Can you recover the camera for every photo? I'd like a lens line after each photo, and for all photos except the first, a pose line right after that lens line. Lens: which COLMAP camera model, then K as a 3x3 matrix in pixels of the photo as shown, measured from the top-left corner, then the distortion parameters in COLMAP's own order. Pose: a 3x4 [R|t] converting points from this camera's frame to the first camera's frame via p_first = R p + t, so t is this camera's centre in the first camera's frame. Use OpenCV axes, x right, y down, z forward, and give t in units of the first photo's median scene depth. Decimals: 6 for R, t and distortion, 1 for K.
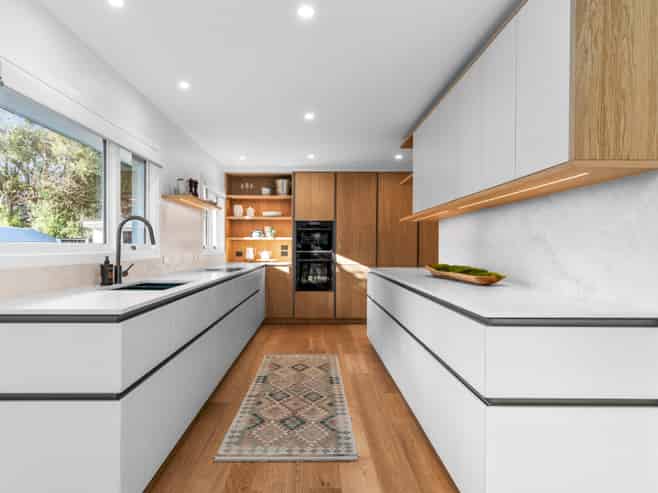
lens RADIAL K [[369.6, 0, 329.0], [0, 369.6, 246.5], [0, 0, 1]] dist [0.000442, 0.000079]
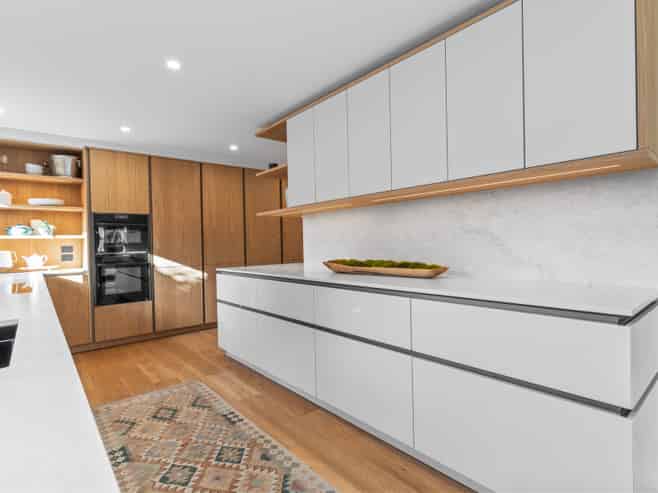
lens RADIAL K [[329.8, 0, 329.0], [0, 329.8, 246.5], [0, 0, 1]] dist [0.002220, 0.000794]
pose [[0.788061, -0.026688, 0.615019, -0.125751], [0.022894, 0.999639, 0.014043, 0.000330], [-0.615172, 0.003013, 0.788388, 0.174995]]
